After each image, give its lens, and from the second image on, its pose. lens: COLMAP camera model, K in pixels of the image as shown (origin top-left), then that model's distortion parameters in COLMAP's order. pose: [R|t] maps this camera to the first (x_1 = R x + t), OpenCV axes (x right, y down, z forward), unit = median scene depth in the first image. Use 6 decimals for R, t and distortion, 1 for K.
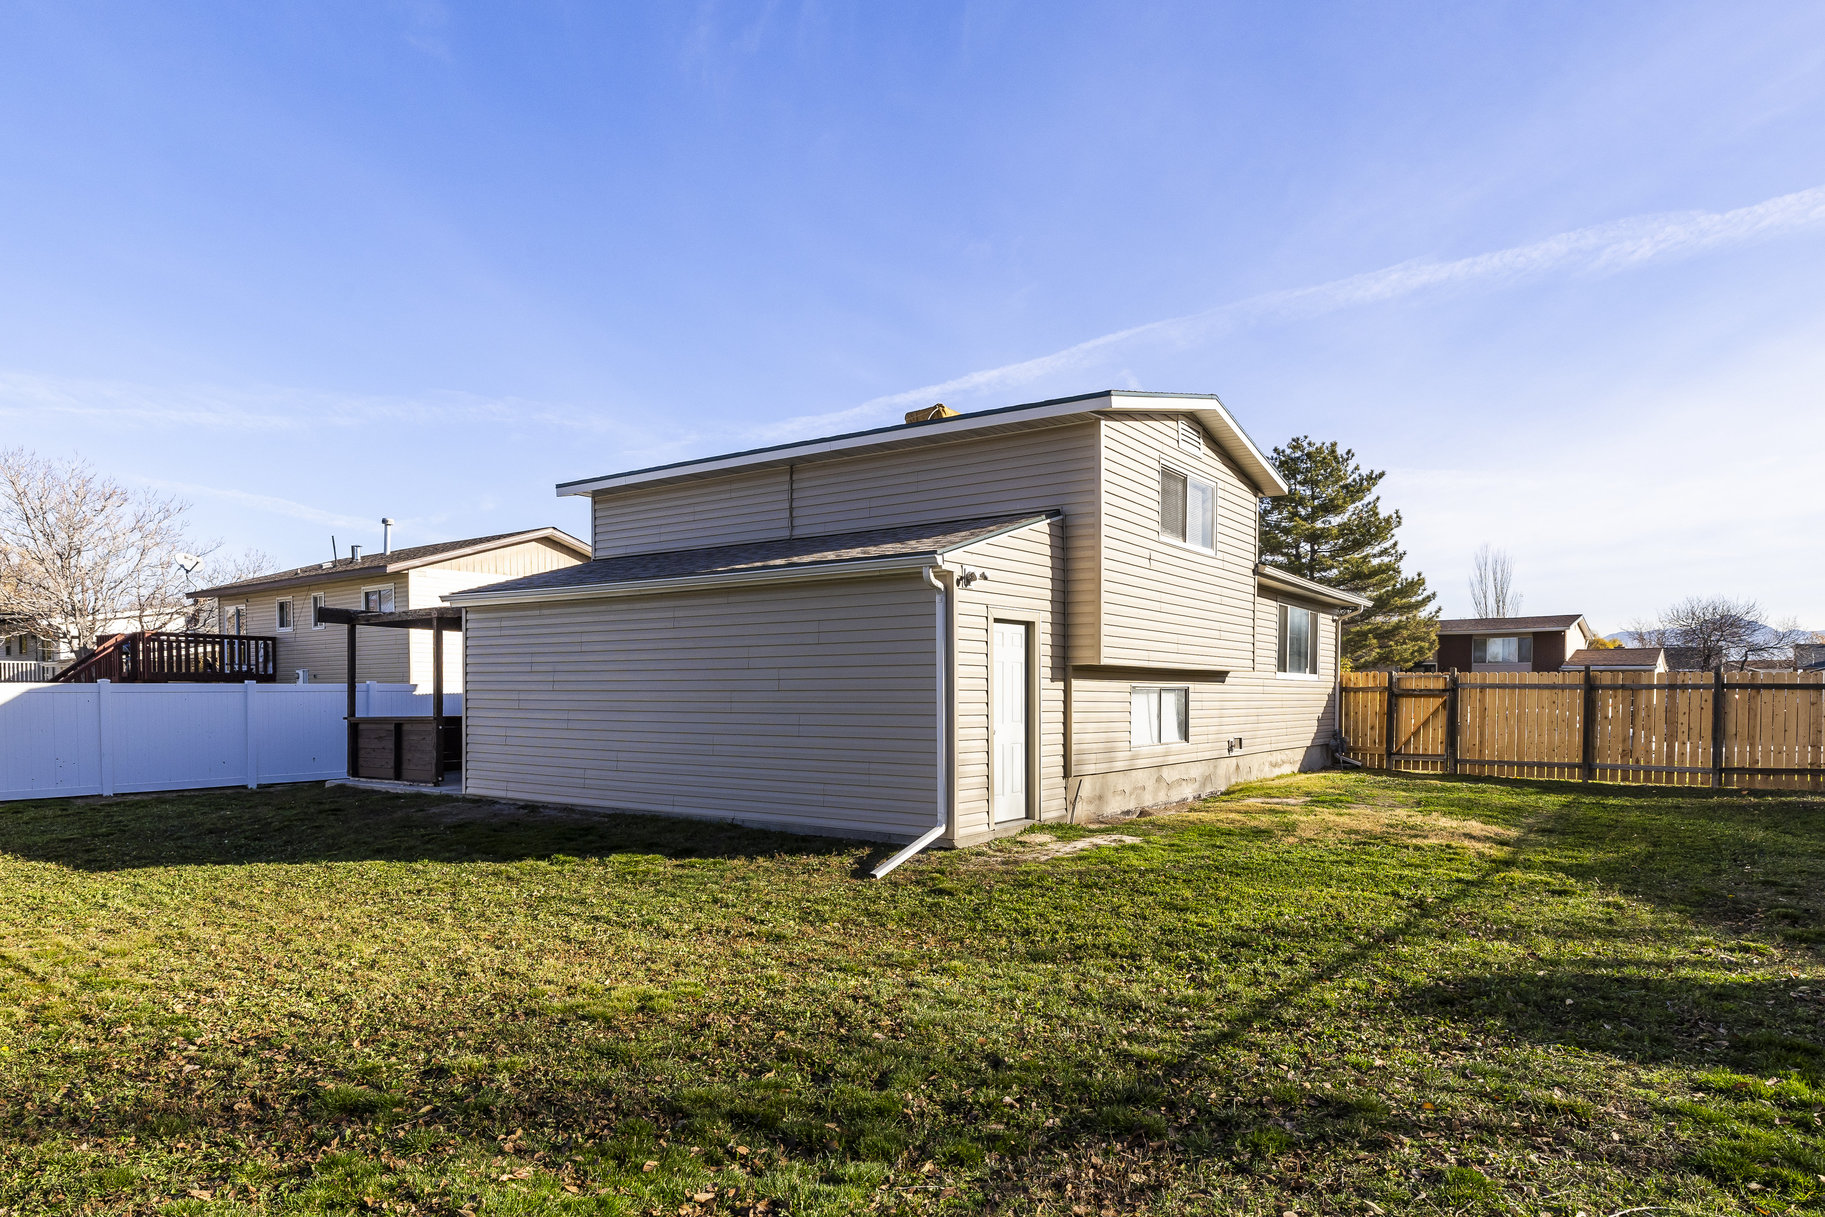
lens RADIAL K [[1044.9, 0, 910.0], [0, 1044.9, 608.4], [0, 0, 1]] dist [-0.010473, 0.005640]
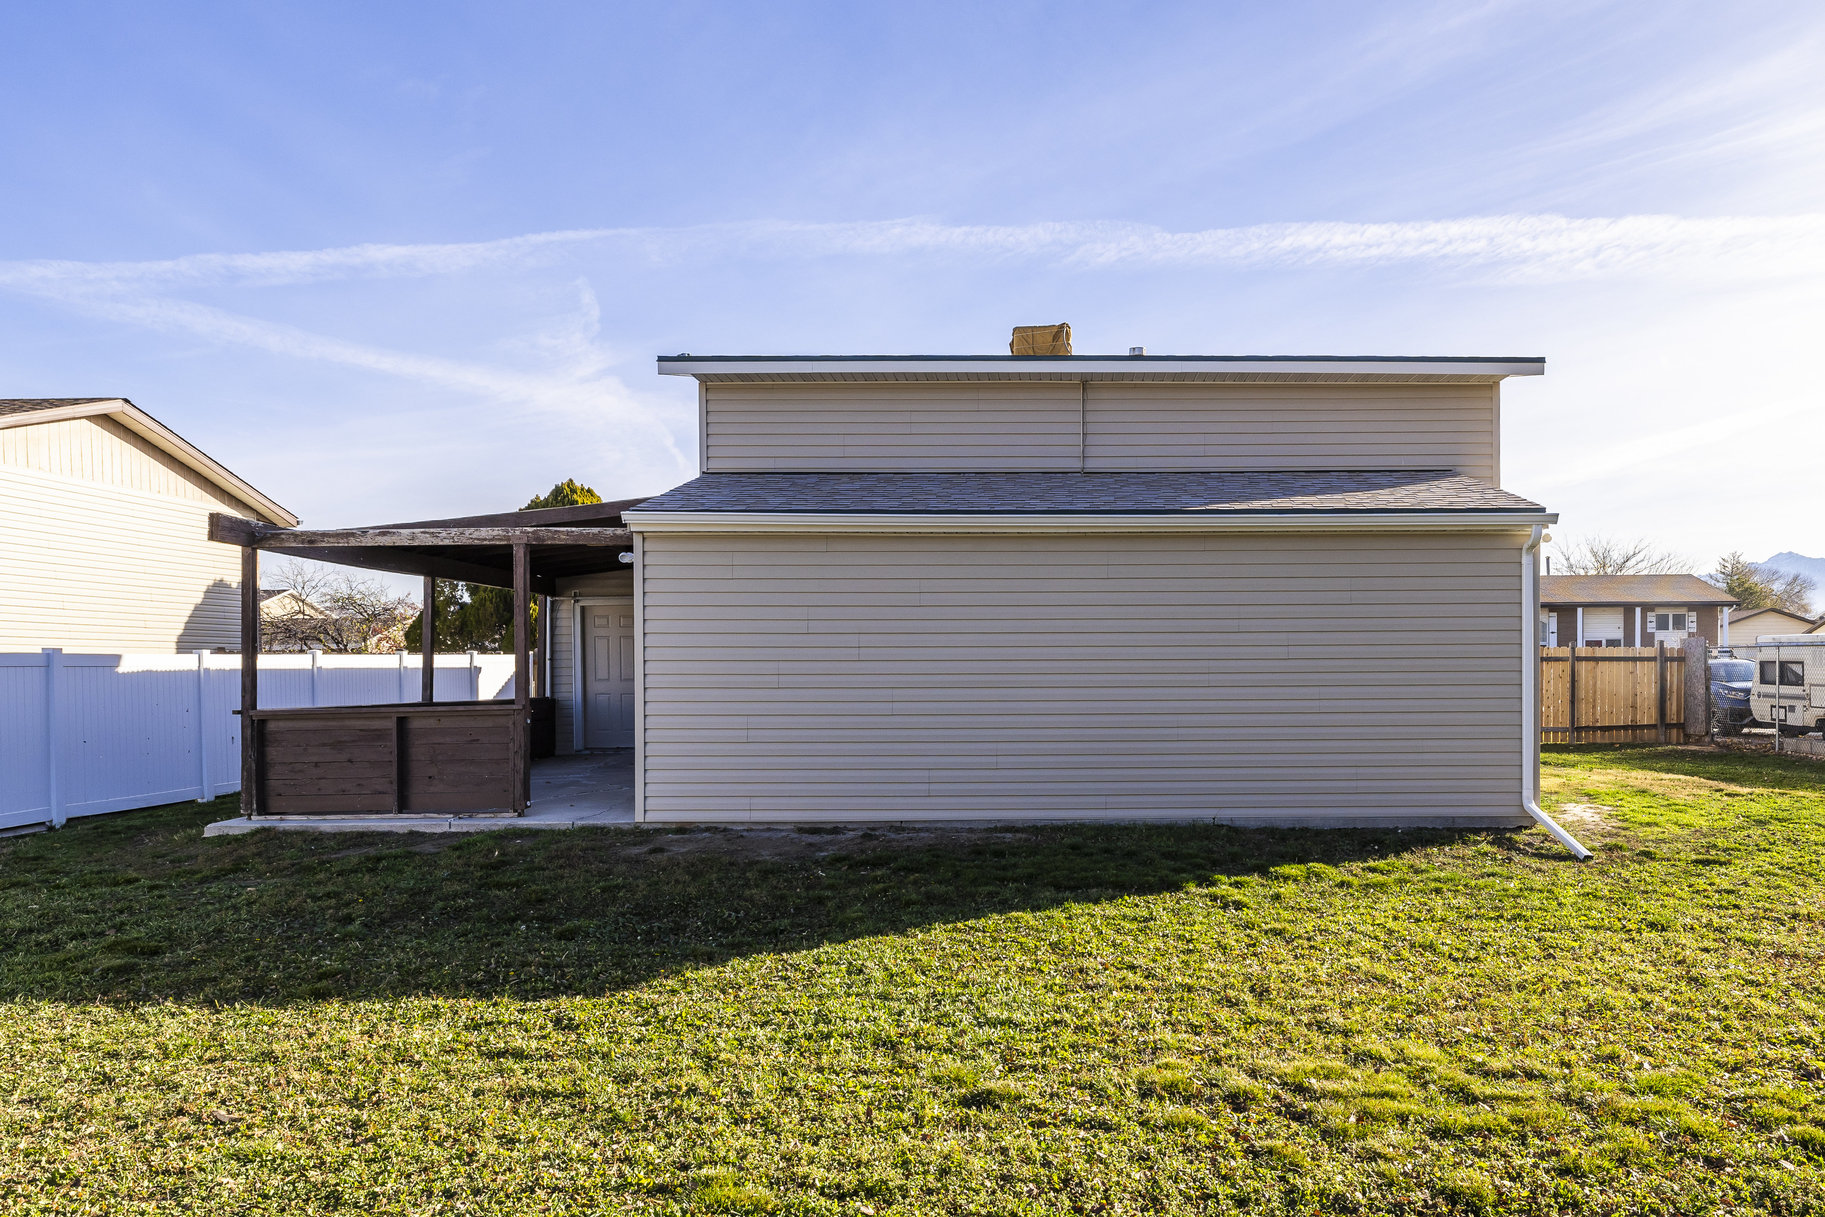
lens RADIAL K [[1228.3, 0, 913.1], [0, 1228.3, 612.2], [0, 0, 1]] dist [0.002272, 0.001805]
pose [[0.824084, 0.023417, 0.565983, -0.168087], [-0.041641, 0.998946, 0.019299, 0.006153], [-0.564935, -0.039472, 0.824191, 0.065437]]
